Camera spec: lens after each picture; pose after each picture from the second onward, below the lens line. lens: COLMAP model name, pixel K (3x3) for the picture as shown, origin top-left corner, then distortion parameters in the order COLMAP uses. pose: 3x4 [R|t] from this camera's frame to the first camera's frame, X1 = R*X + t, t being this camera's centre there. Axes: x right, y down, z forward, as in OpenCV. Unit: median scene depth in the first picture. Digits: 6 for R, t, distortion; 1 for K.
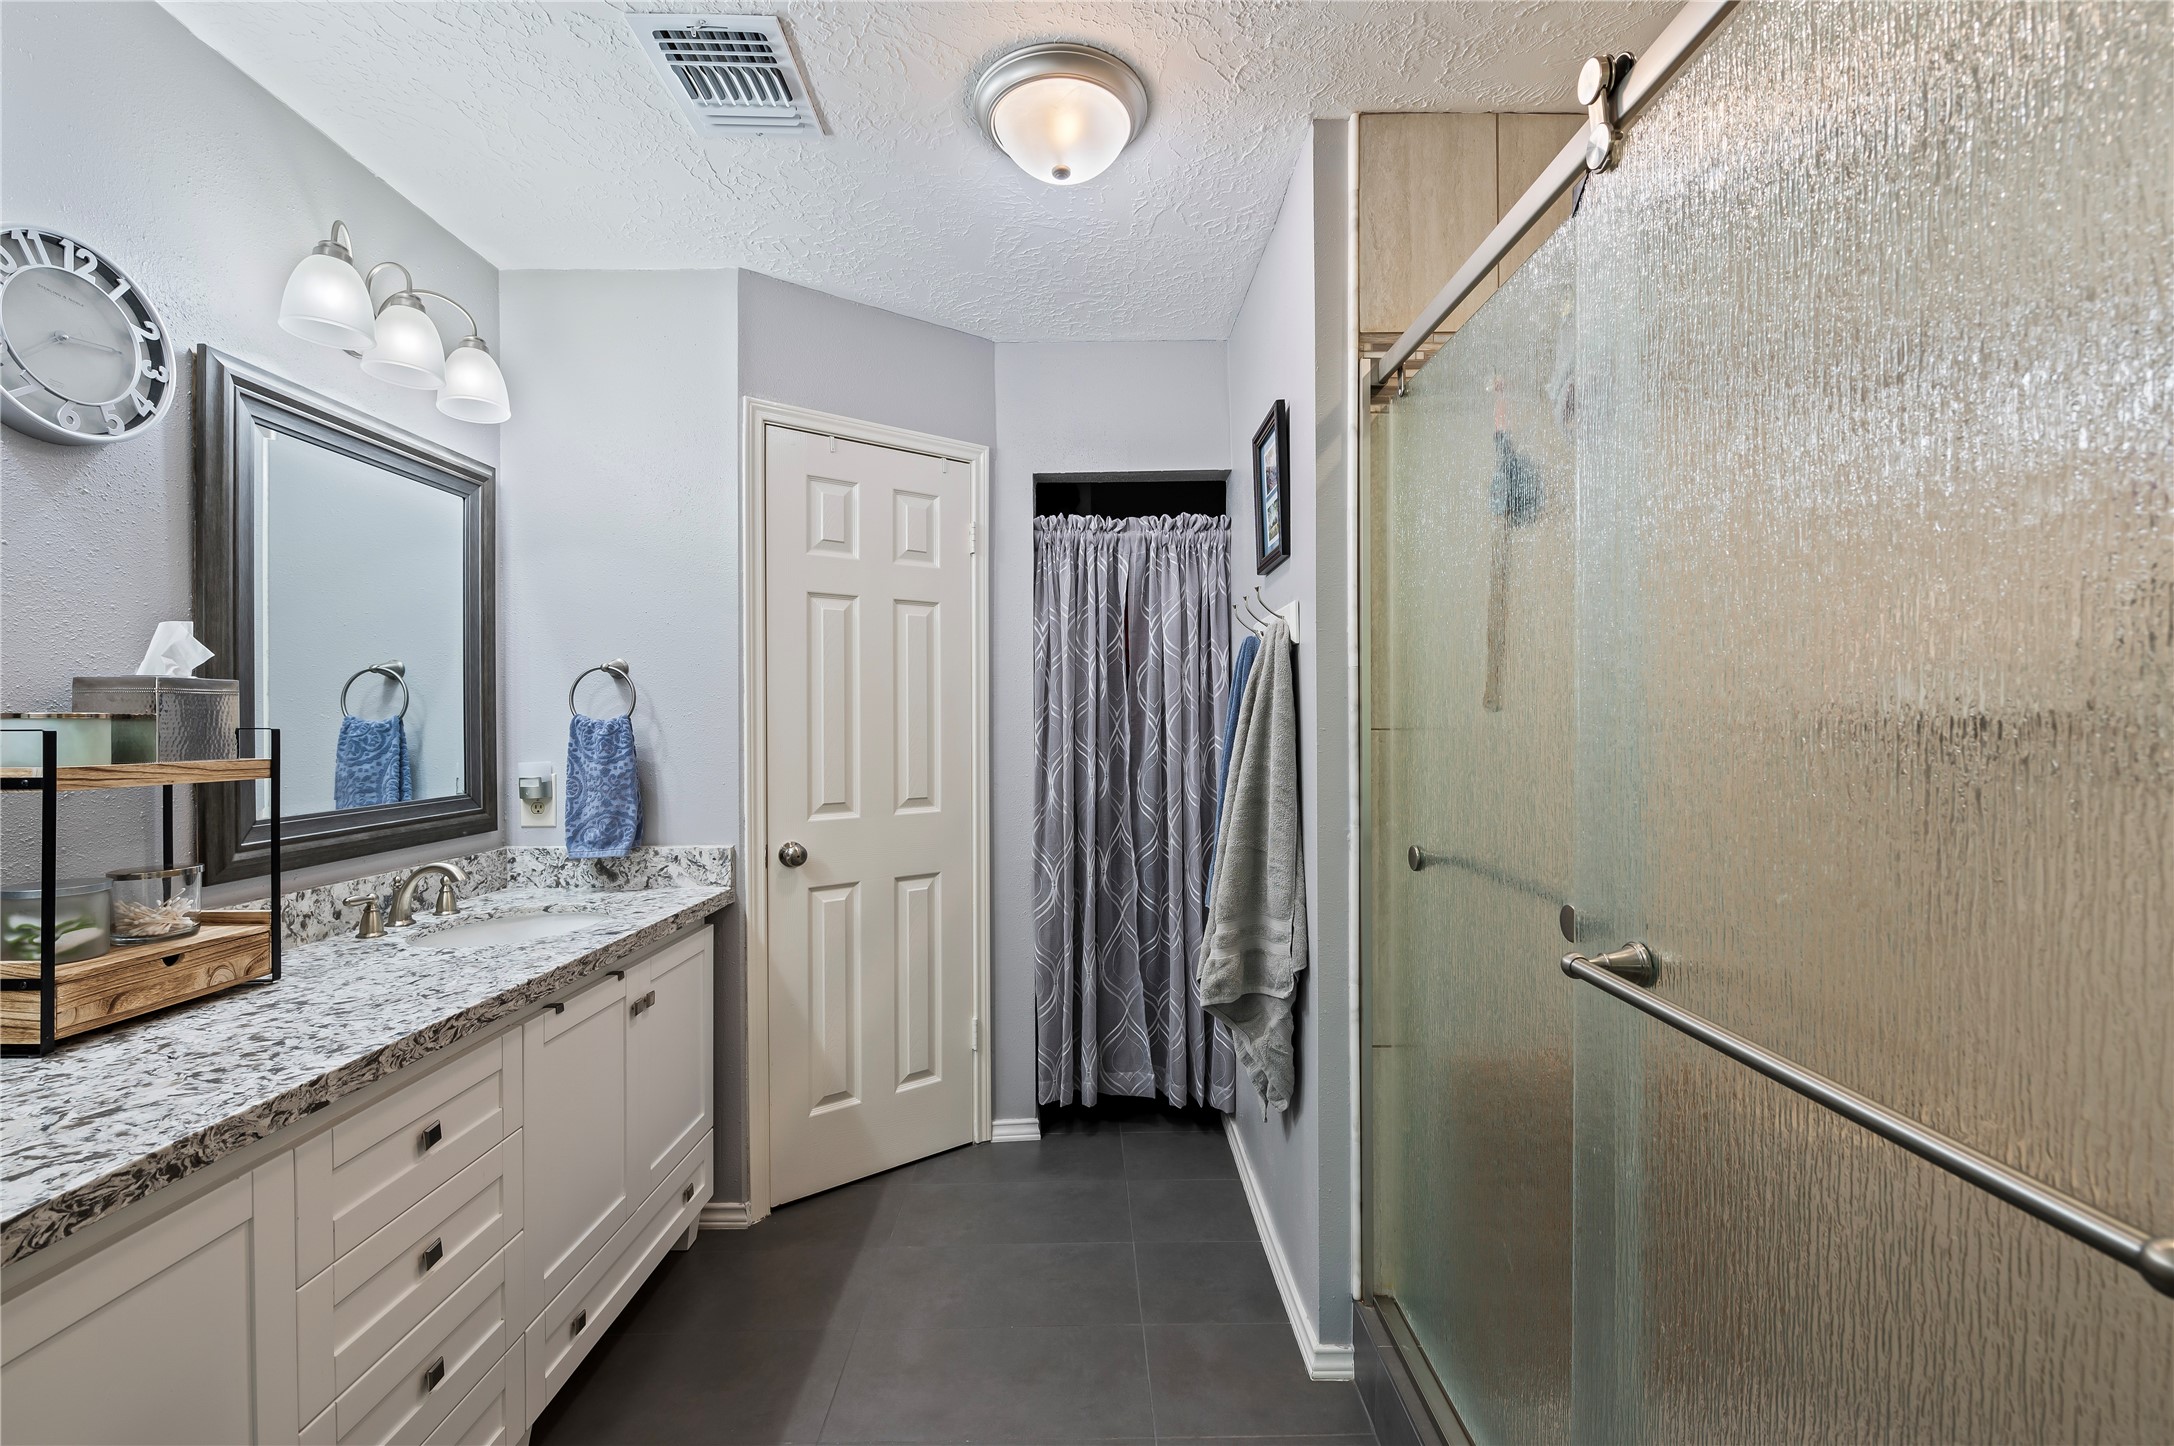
lens RADIAL K [[909.3, 0, 1087.0], [0, 909.3, 723.0], [0, 0, 1]] dist [-0.000267, -0.002924]
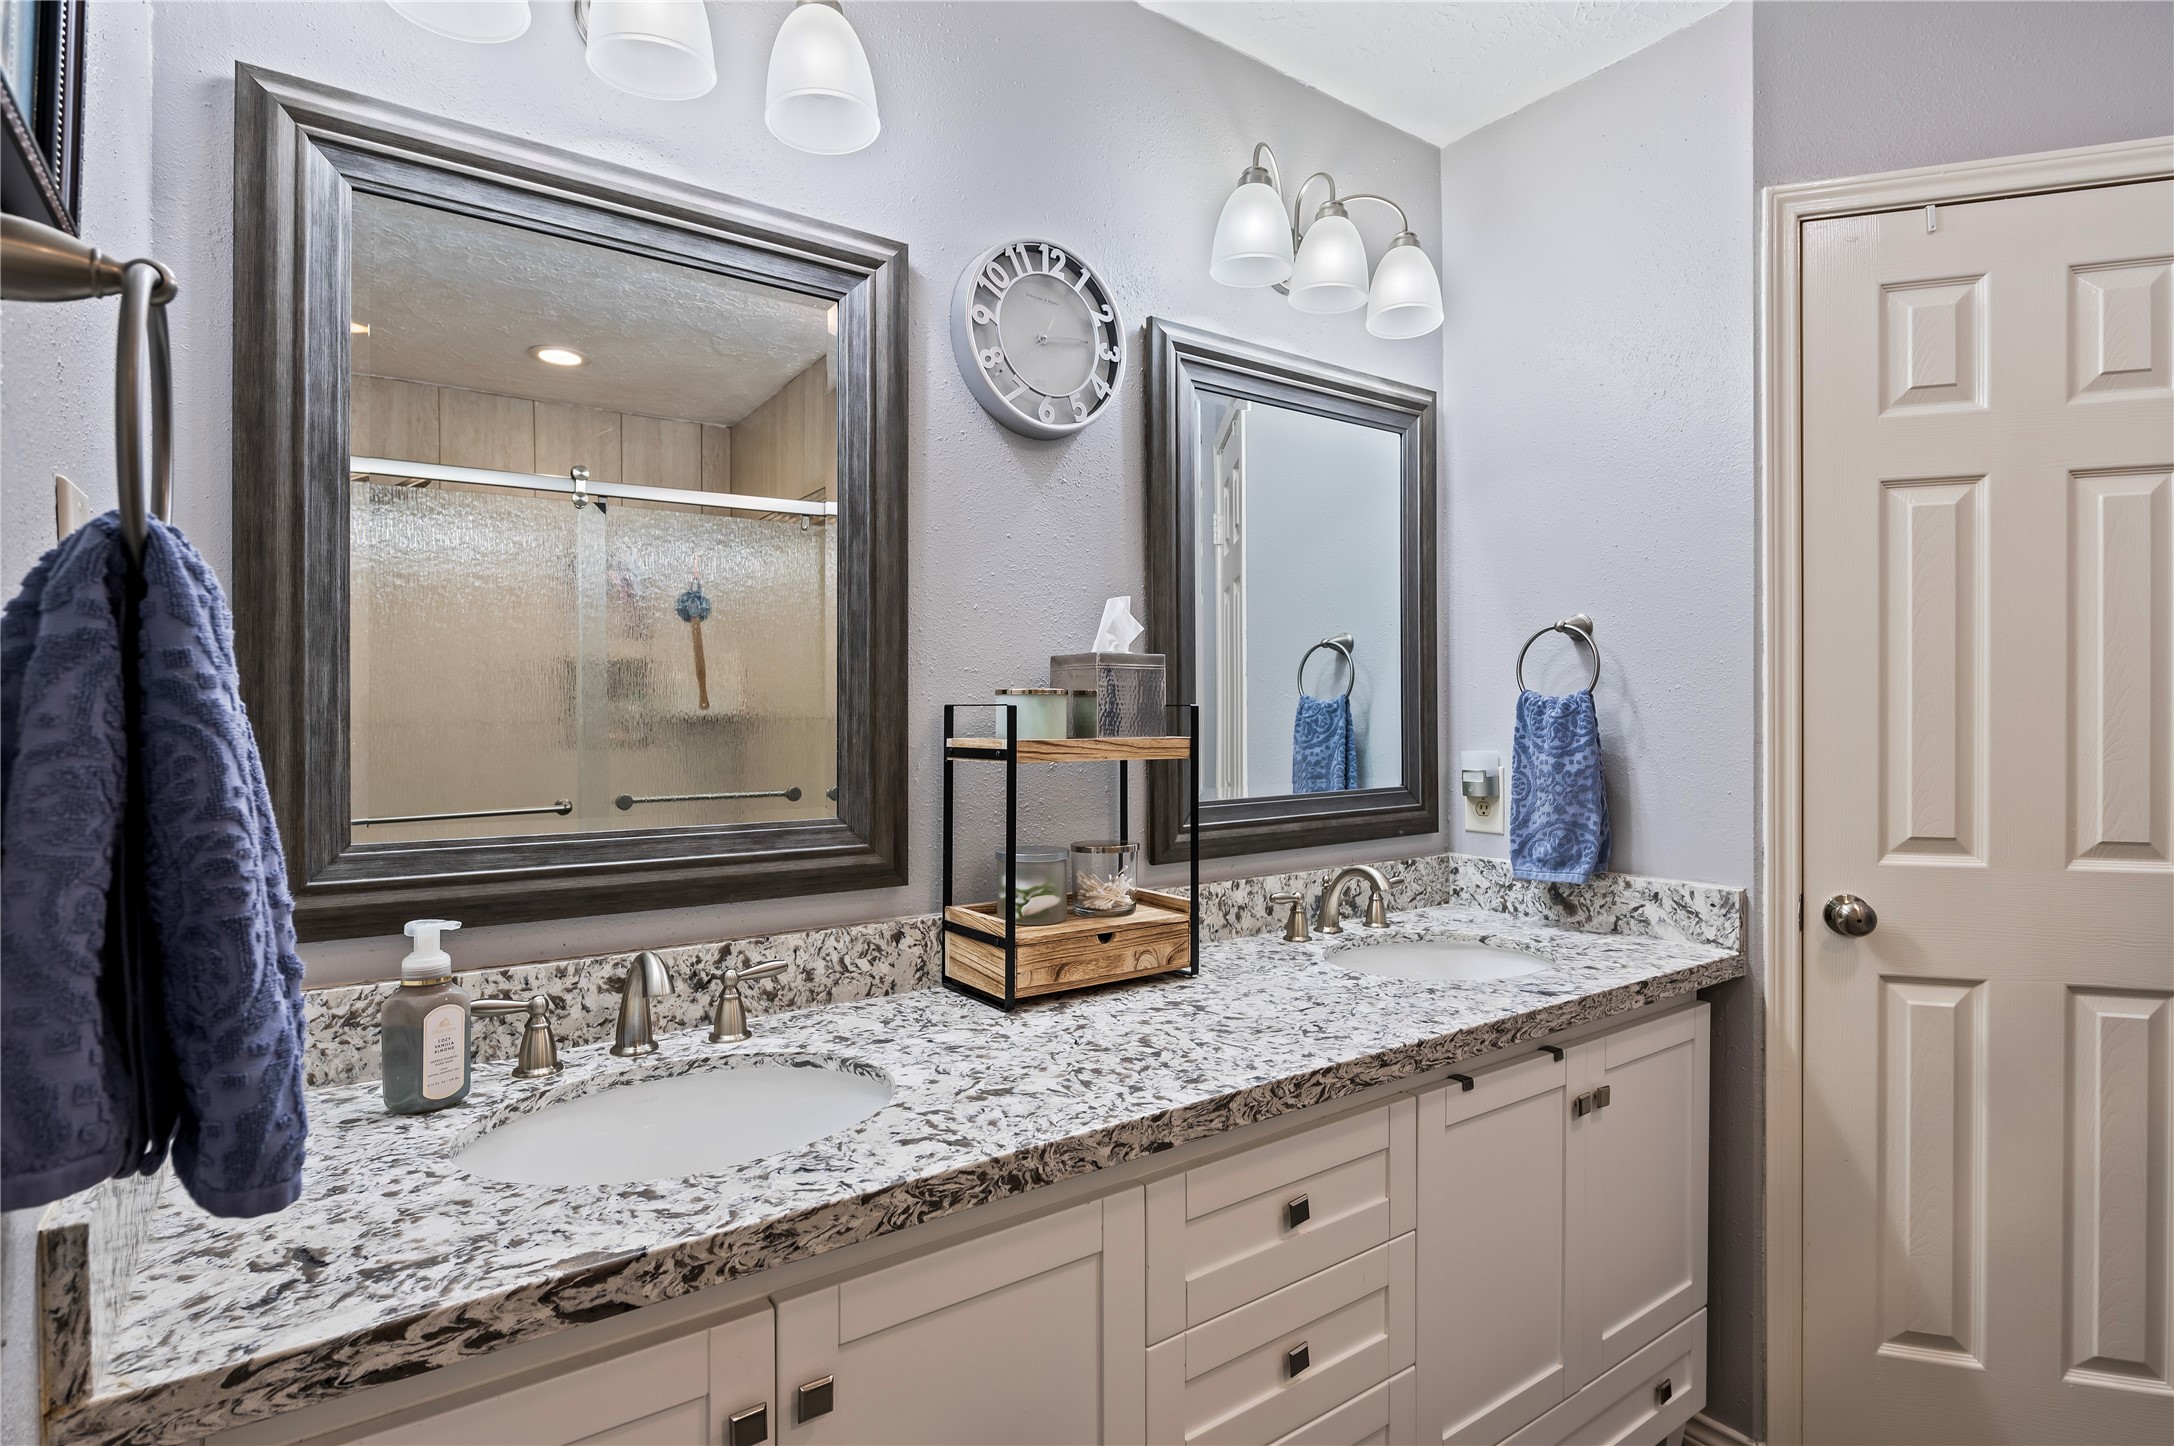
lens RADIAL K [[1099.4, 0, 1087.2], [0, 1099.4, 718.0], [0, 0, 1]] dist [-0.005400, -0.001524]
pose [[0.583301, 0.007266, -0.812224, -0.026249], [-0.000654, 0.999964, 0.008476, 0.006194], [0.812256, -0.004413, 0.583284, 0.159457]]
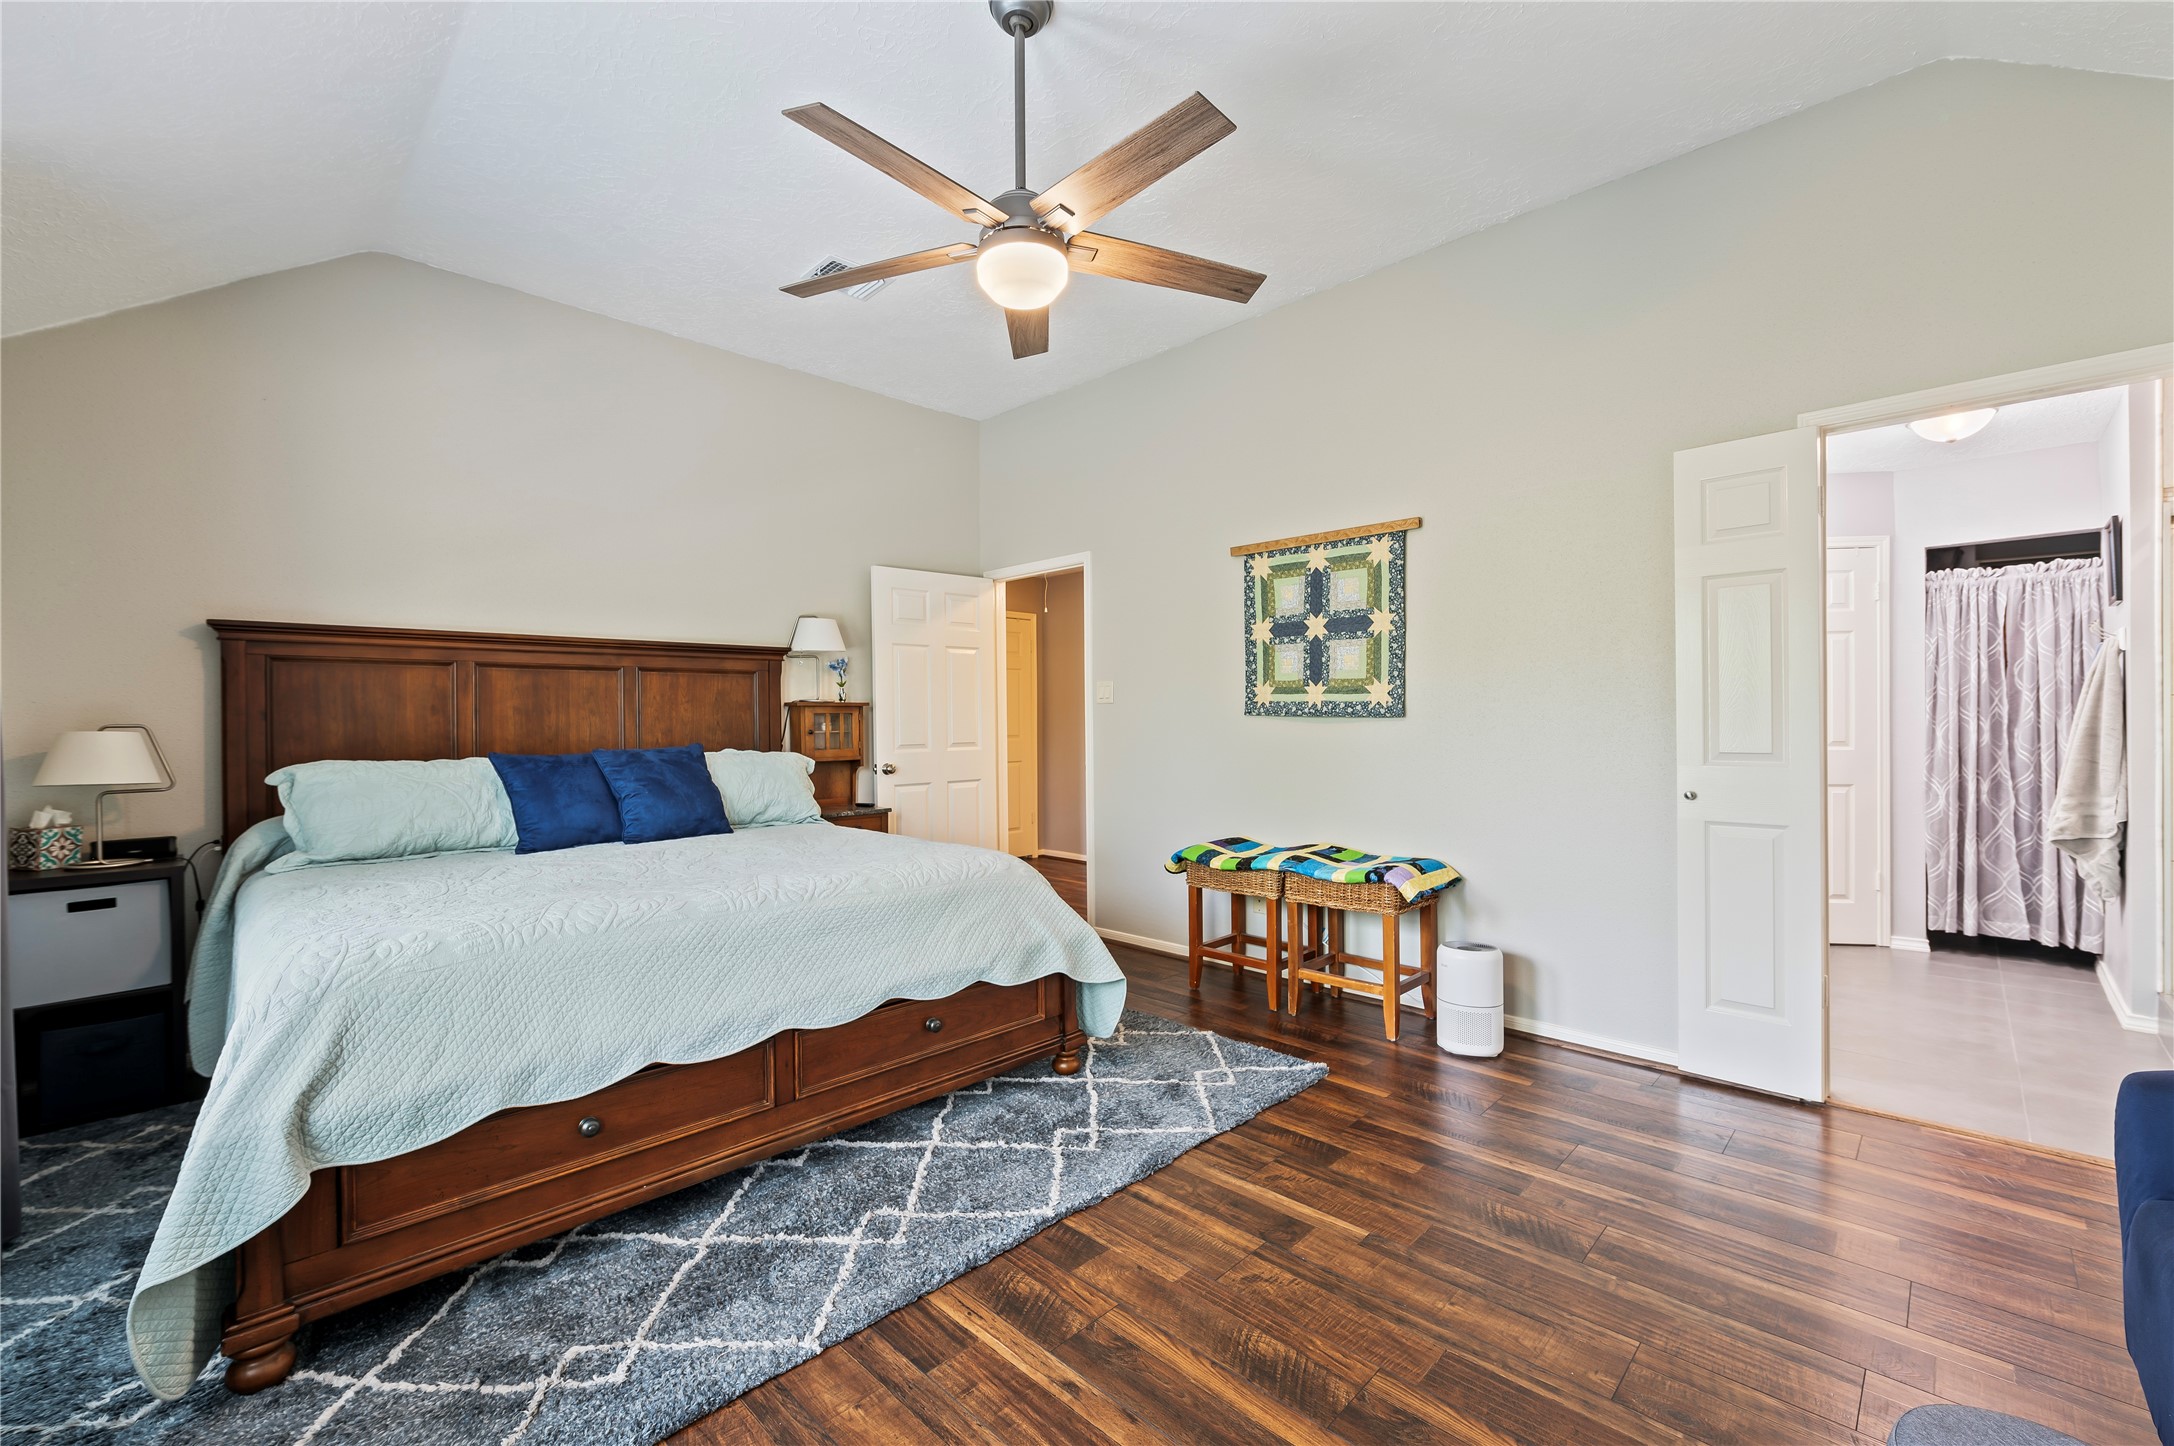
lens RADIAL K [[909.3, 0, 1087.0], [0, 909.3, 723.0], [0, 0, 1]] dist [-0.000267, -0.002924]
pose [[0.715048, 0.002216, -0.699072, 0.005450], [0.003046, 0.999976, 0.006286, 0.032344], [0.699069, -0.006624, 0.715024, -1.398853]]
